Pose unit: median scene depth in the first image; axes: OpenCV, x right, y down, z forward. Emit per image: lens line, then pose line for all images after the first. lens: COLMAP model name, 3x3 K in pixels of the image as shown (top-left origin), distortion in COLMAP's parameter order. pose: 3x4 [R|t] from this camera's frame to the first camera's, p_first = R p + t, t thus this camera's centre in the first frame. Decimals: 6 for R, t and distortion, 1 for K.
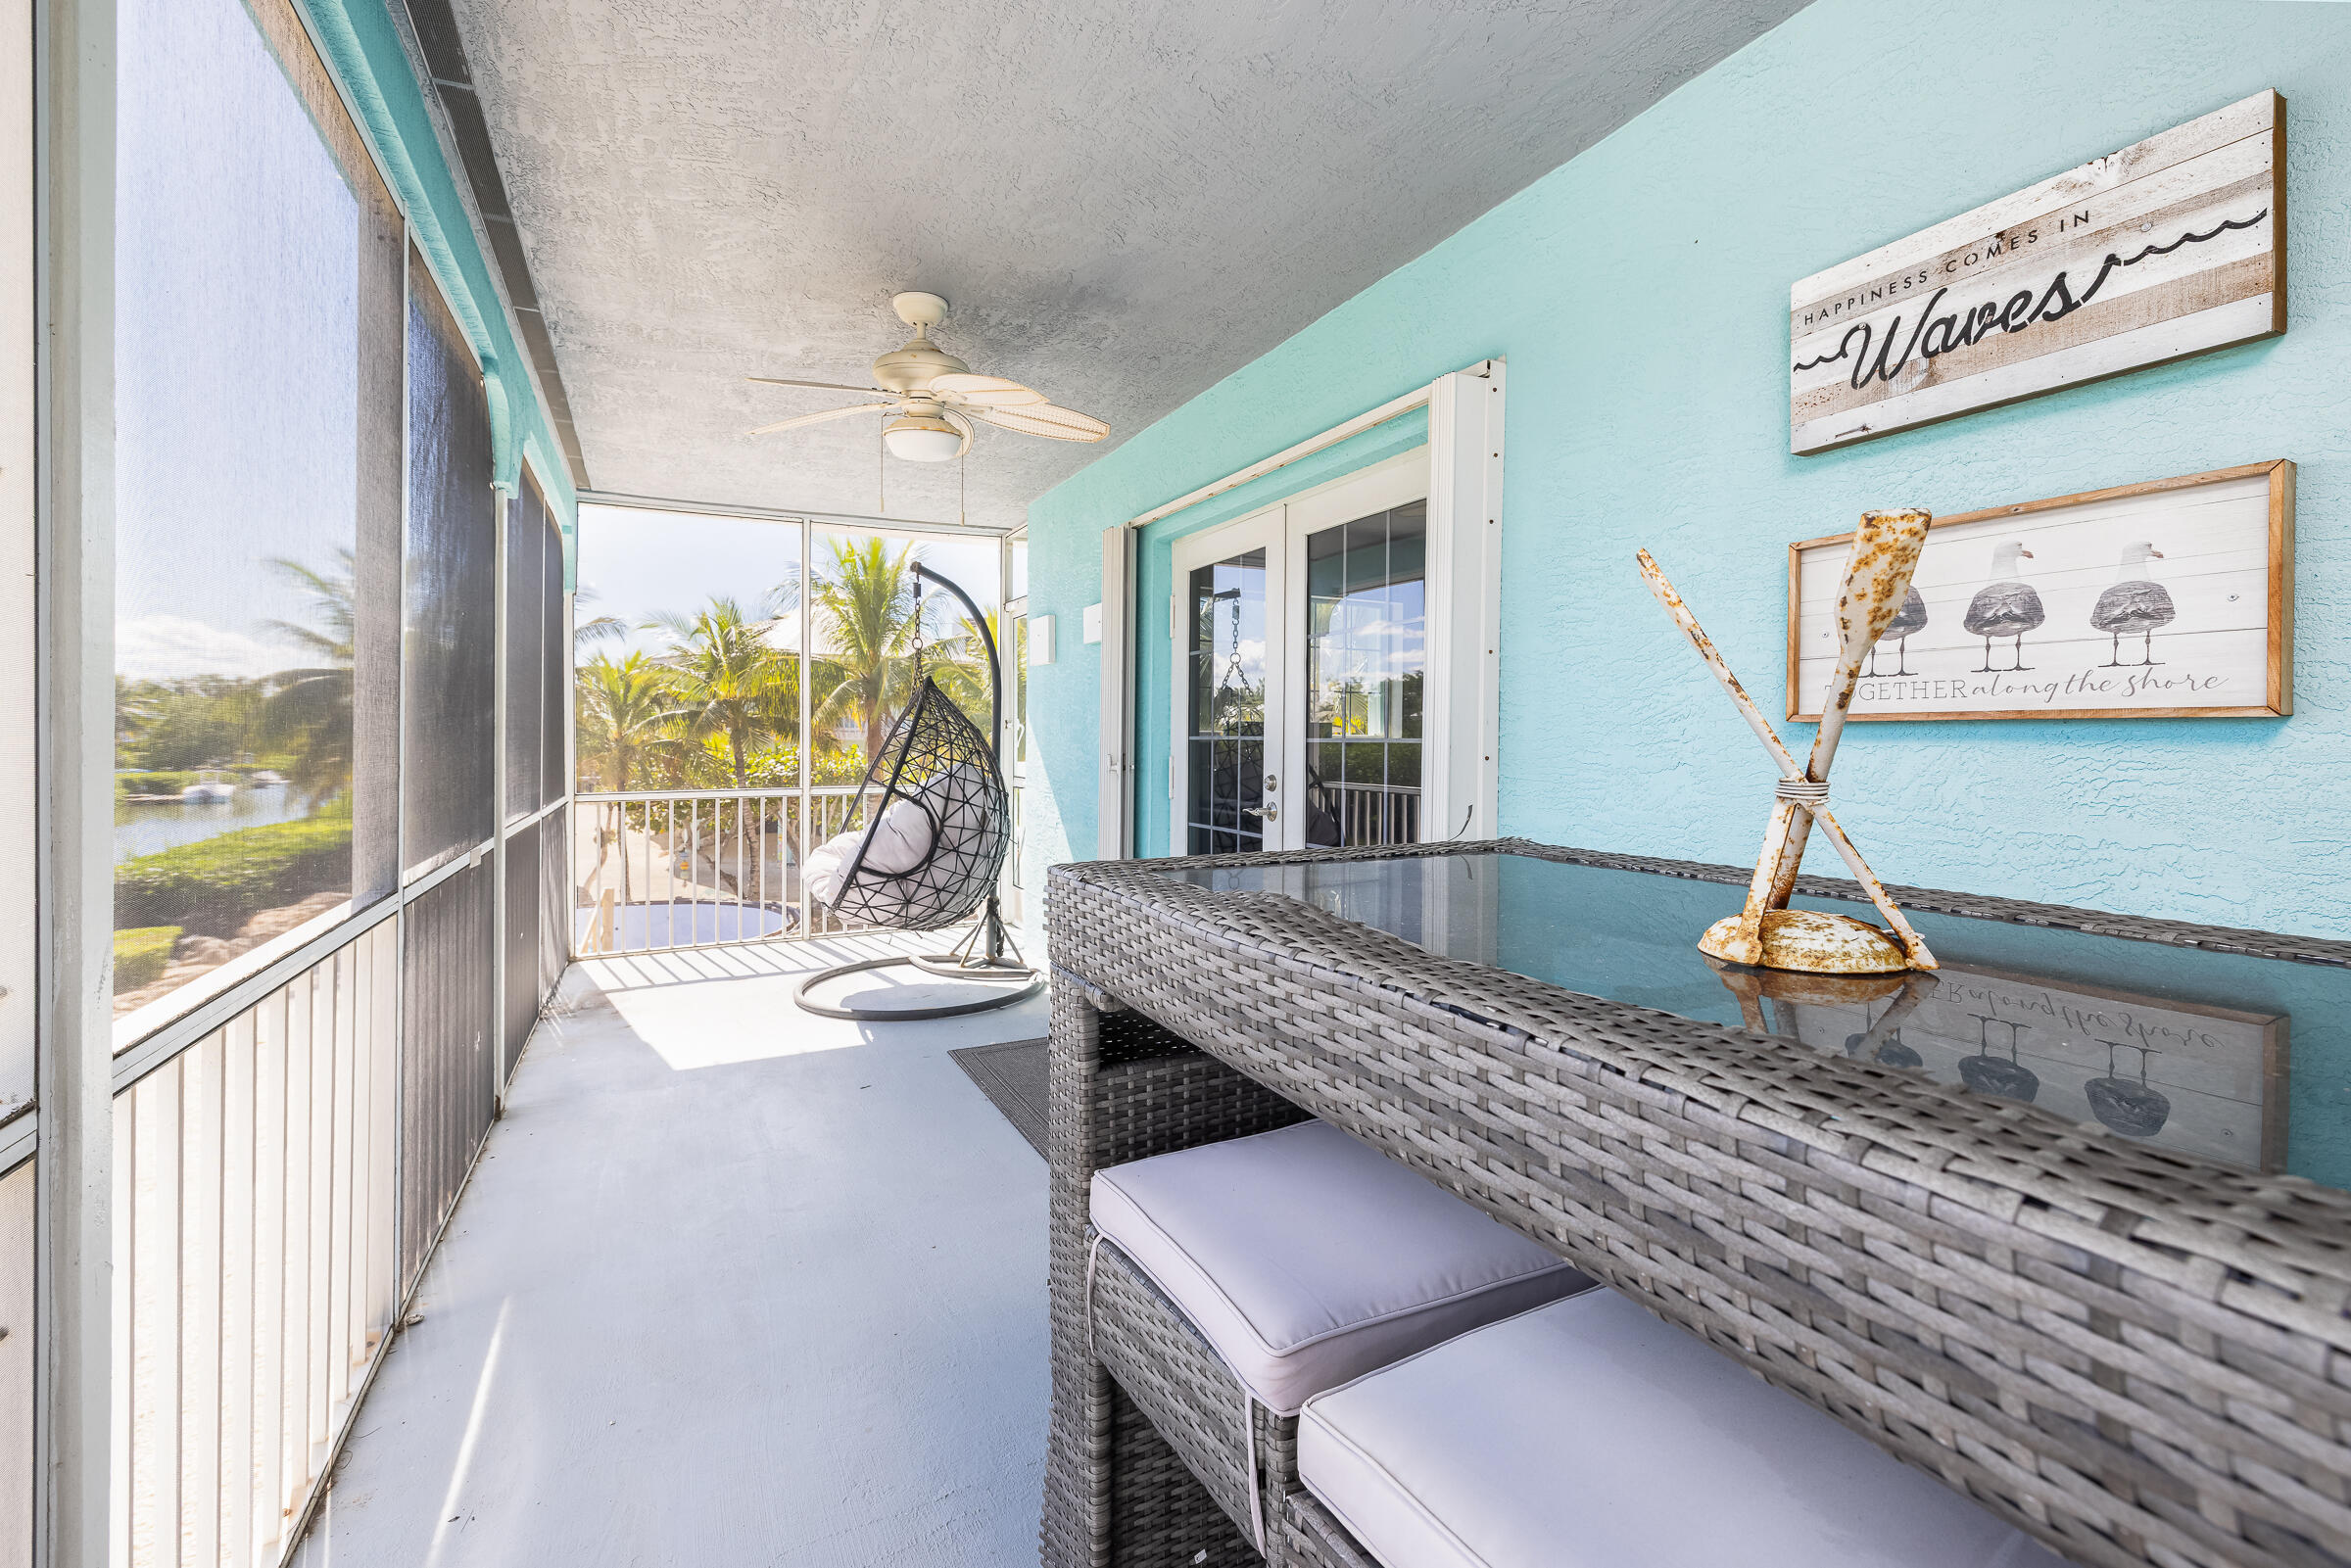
lens RADIAL K [[1004.2, 0, 1153.9], [0, 1004.2, 731.8], [0, 0, 1]] dist [-0.003186, 0.000085]
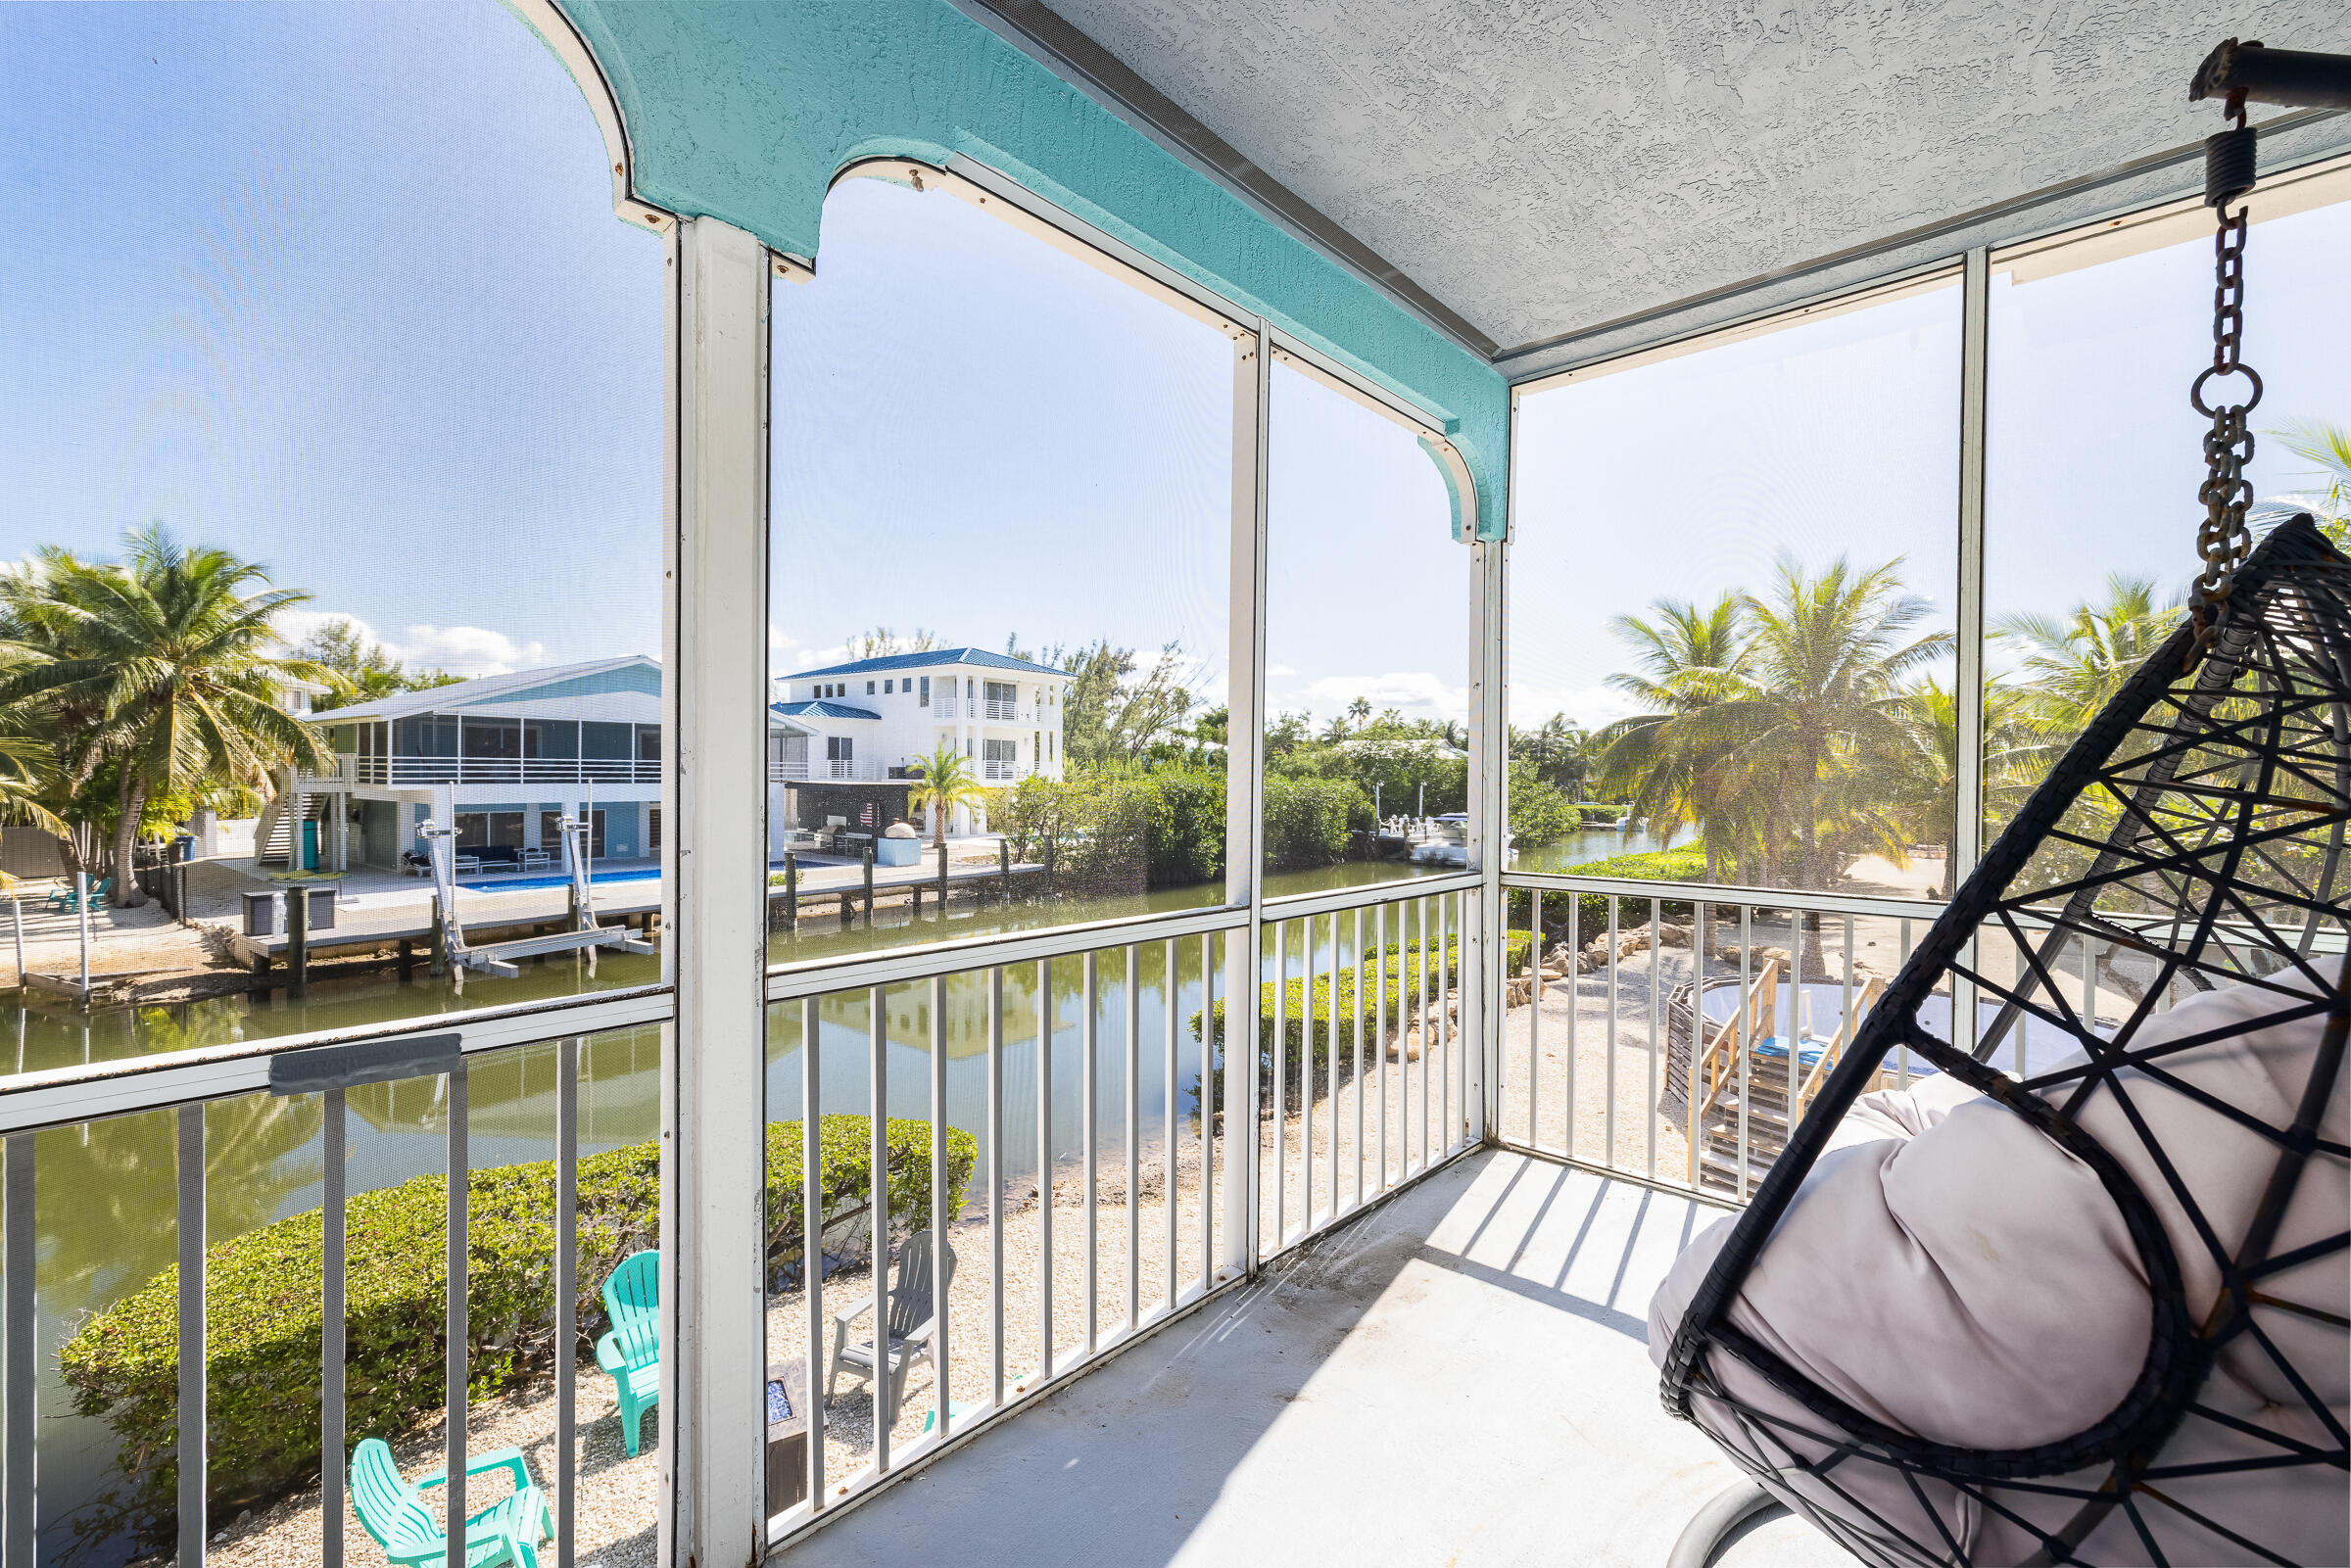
lens RADIAL K [[977.6, 0, 1176.9], [0, 977.6, 782.1], [0, 0, 1]] dist [0.001637, 0.000353]
pose [[0.352797, 0.011704, -0.935627, -0.024026], [-0.005291, 0.999931, 0.010513, 0.000958], [0.935685, 0.001241, 0.352834, 0.155473]]
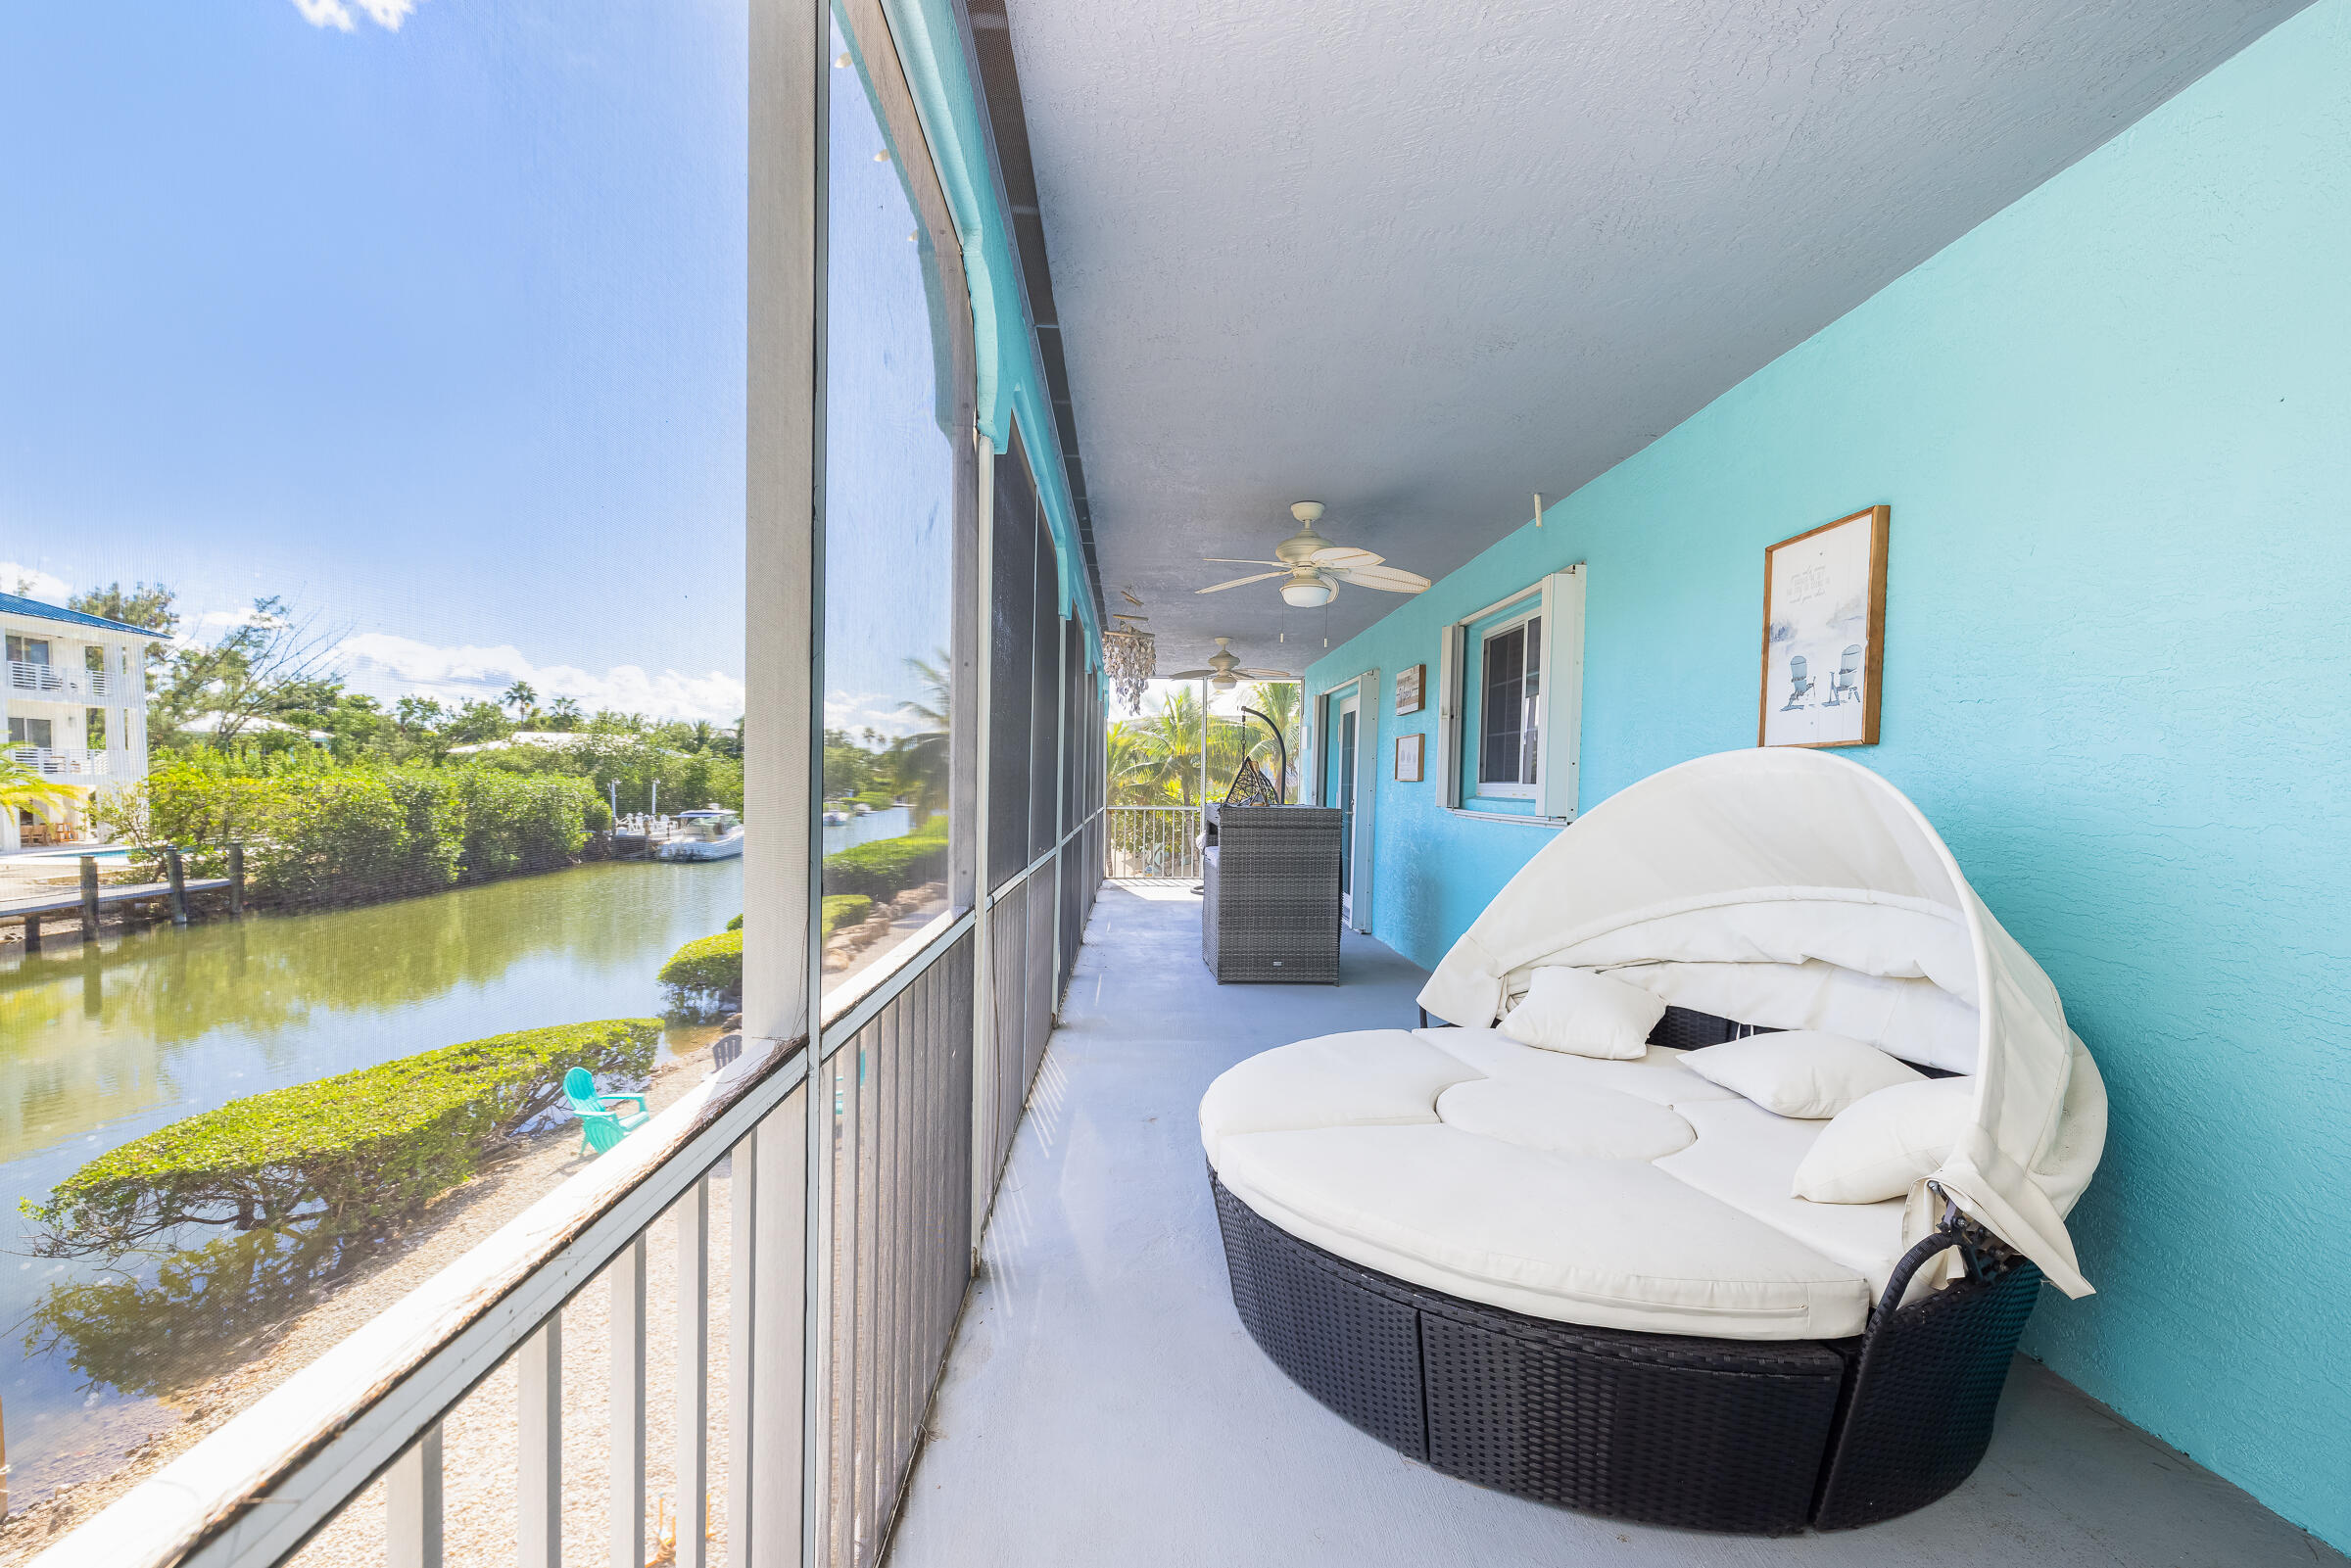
lens RADIAL K [[994.2, 0, 1168.3], [0, 994.2, 764.0], [0, 0, 1]] dist [-0.000215, 0.000013]
pose [[0.912918, 0.008075, -0.408064, 0.109608], [-0.015348, 0.999776, -0.014553, -0.000221], [0.407855, 0.019549, 0.912837, -0.235144]]
